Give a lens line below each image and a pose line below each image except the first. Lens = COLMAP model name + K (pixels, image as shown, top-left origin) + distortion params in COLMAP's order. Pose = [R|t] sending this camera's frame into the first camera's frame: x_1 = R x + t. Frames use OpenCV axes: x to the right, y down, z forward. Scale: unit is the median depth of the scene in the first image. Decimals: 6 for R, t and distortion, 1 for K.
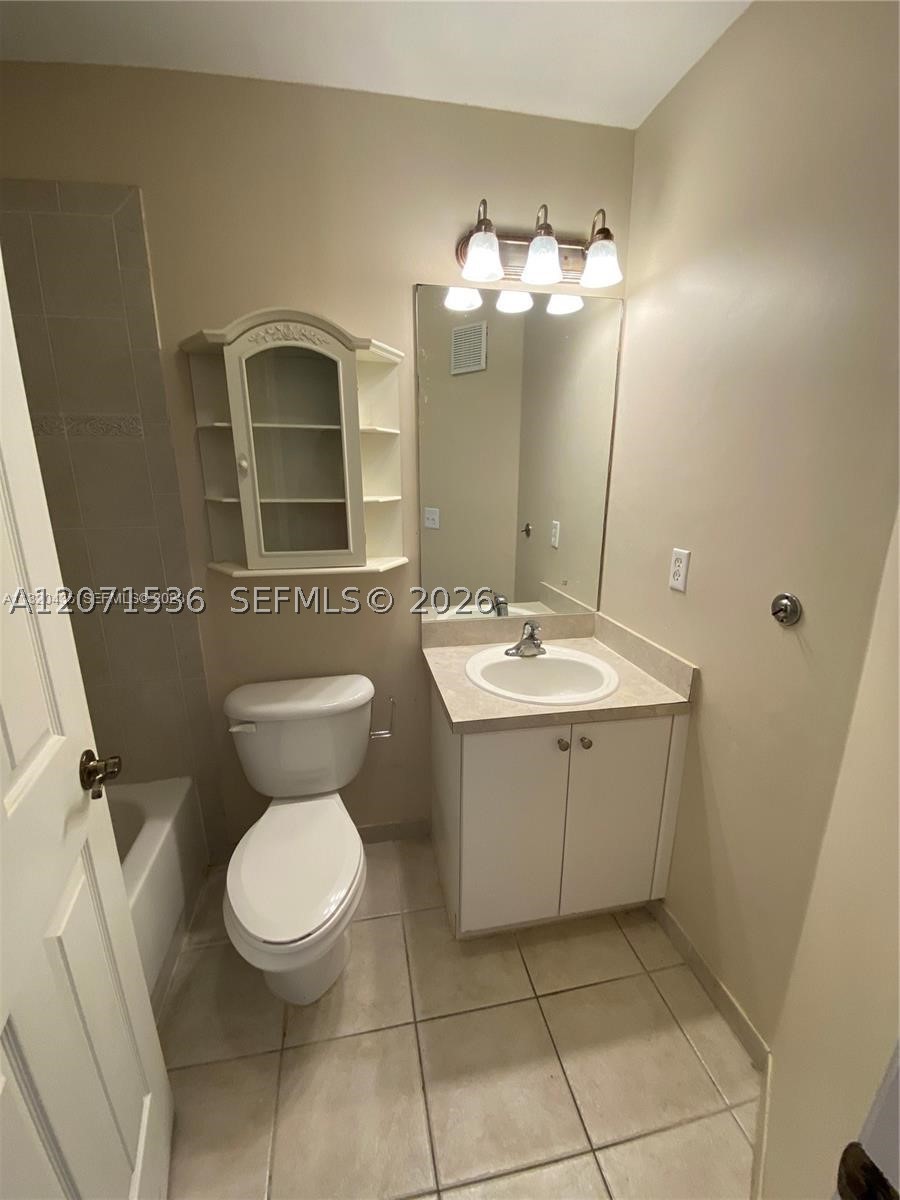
lens RADIAL K [[491.7, 0, 450.0], [0, 491.7, 600.0], [0, 0, 1]] dist [0.002429, -0.013503]
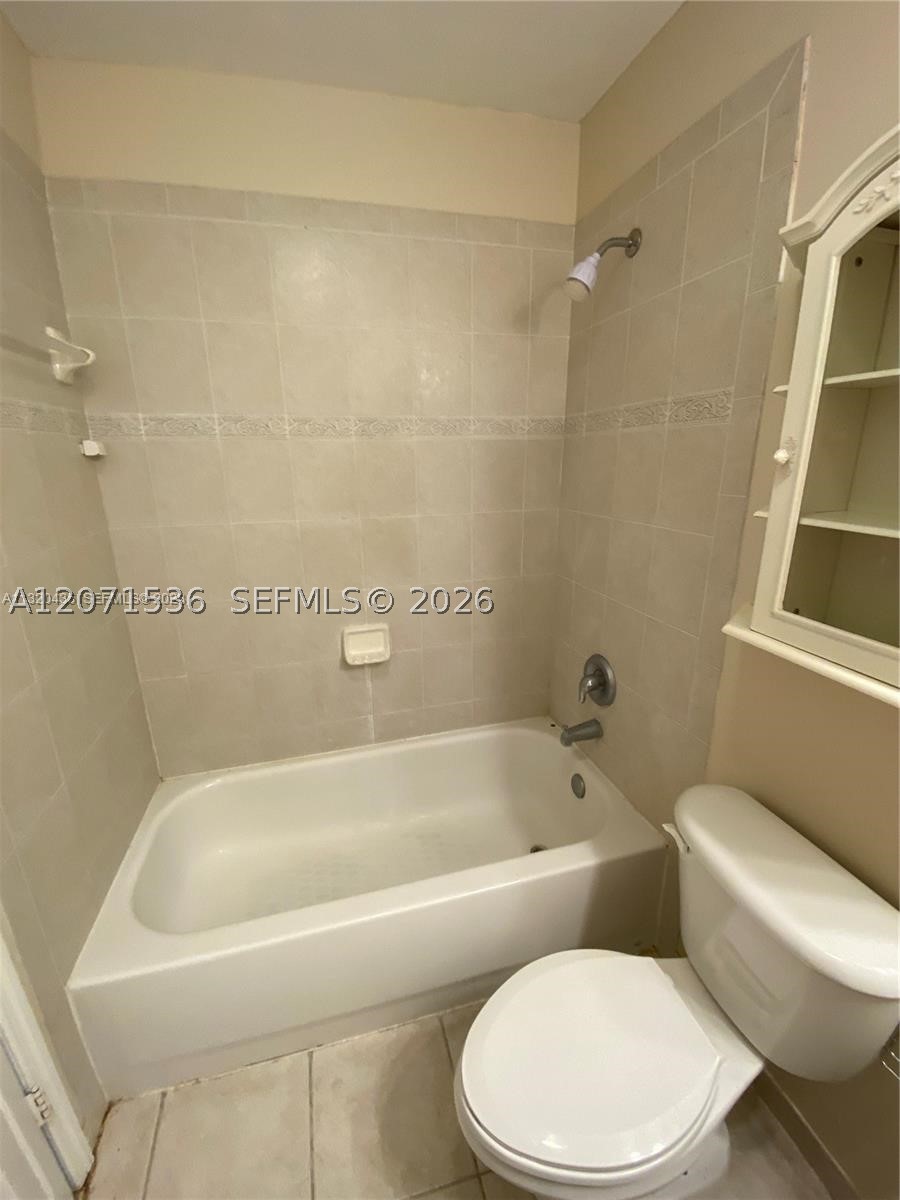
lens RADIAL K [[491.7, 0, 450.0], [0, 491.7, 600.0], [0, 0, 1]] dist [0.002429, -0.013503]
pose [[0.045766, 0.277748, -0.959563, 0.158036], [-0.251691, 0.932787, 0.257994, -0.168880], [0.966725, 0.229706, 0.112597, 0.602192]]
